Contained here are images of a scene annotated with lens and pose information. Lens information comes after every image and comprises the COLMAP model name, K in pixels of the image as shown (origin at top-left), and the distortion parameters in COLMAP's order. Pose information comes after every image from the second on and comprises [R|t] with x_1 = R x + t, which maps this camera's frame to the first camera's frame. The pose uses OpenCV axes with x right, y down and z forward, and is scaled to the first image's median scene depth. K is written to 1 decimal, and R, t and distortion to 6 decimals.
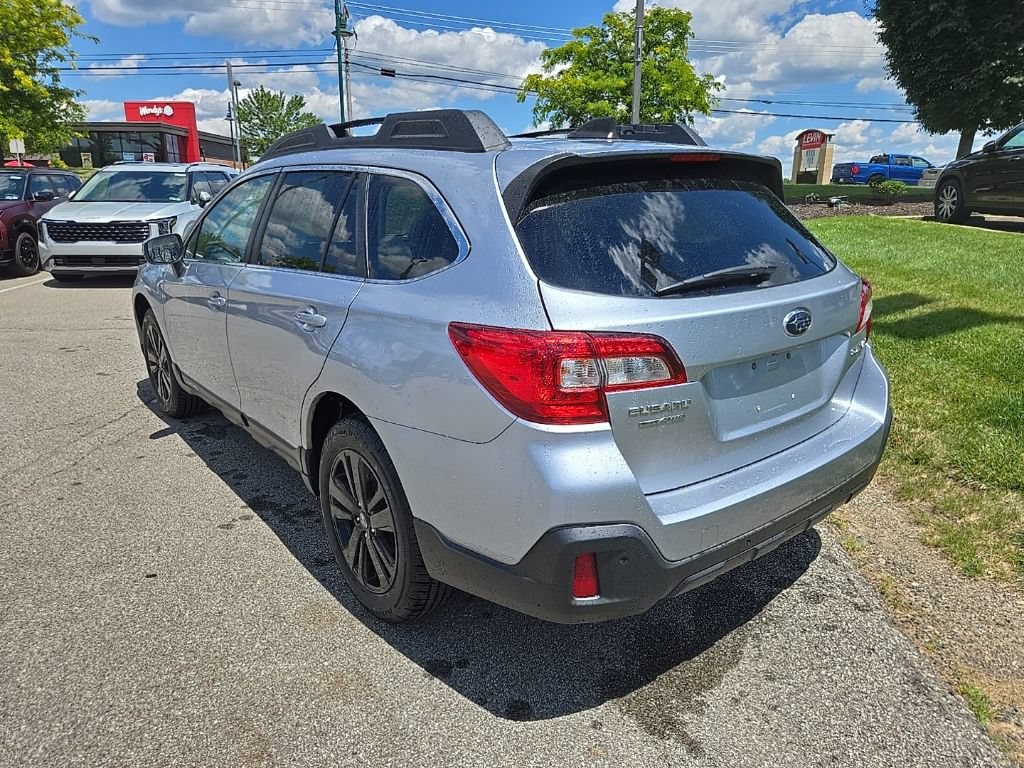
lens RADIAL K [[692.1, 0, 512.0], [0, 692.1, 384.0], [0, 0, 1]] dist [0.062959, -0.064953]
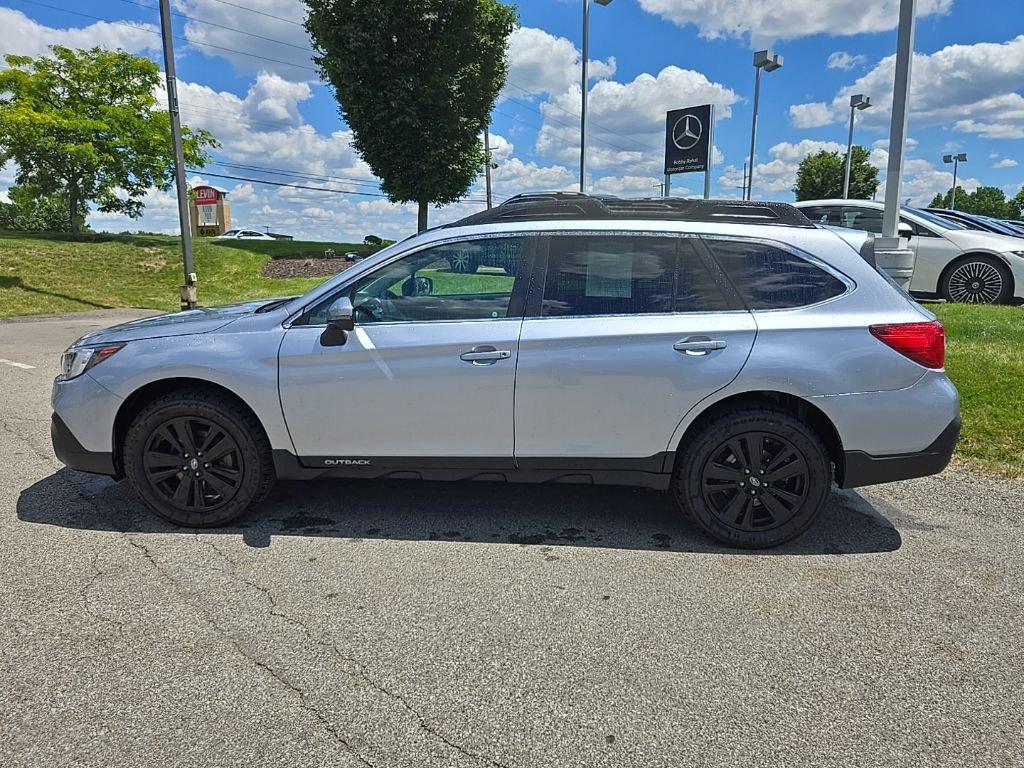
lens RADIAL K [[692.1, 0, 512.0], [0, 692.1, 384.0], [0, 0, 1]] dist [0.062959, -0.064953]
pose [[0.672392, -0.134655, 0.727844, -0.072263], [0.186774, 0.982360, 0.009197, -0.004797], [-0.716243, 0.129758, 0.685681, 0.016553]]
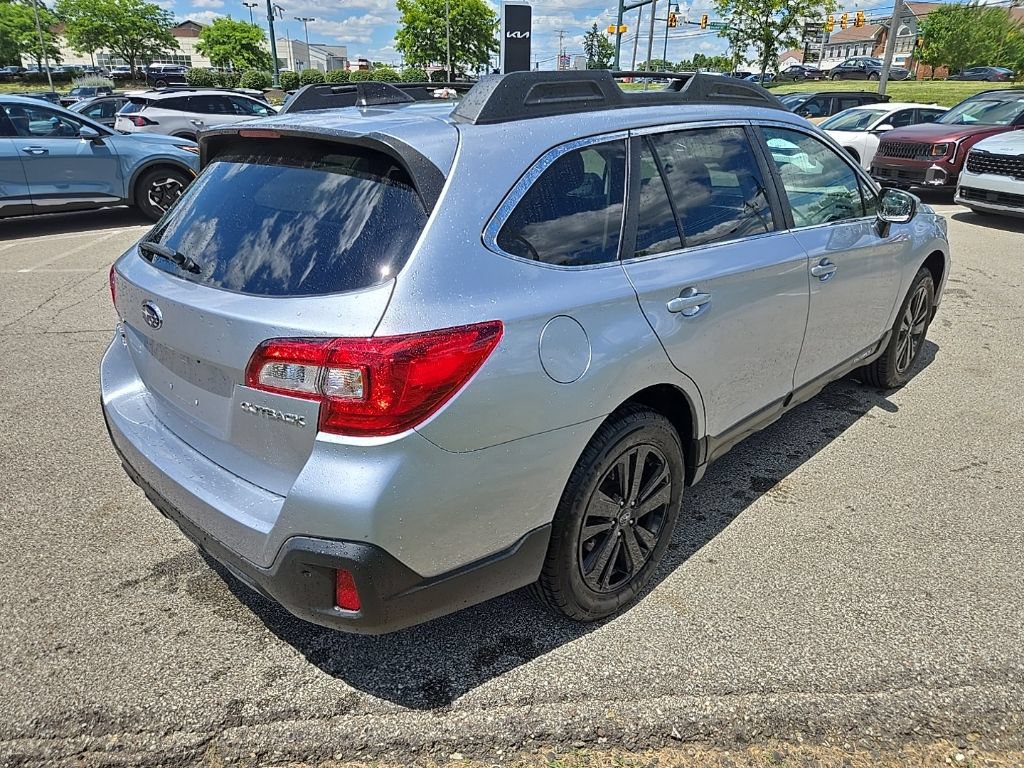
lens RADIAL K [[692.1, 0, 512.0], [0, 692.1, 384.0], [0, 0, 1]] dist [0.062959, -0.064953]
pose [[0.111302, 0.368562, -0.922916, 0.052944], [-0.262015, 0.906710, 0.330492, -0.017208], [0.958624, 0.205033, 0.197488, 0.049510]]
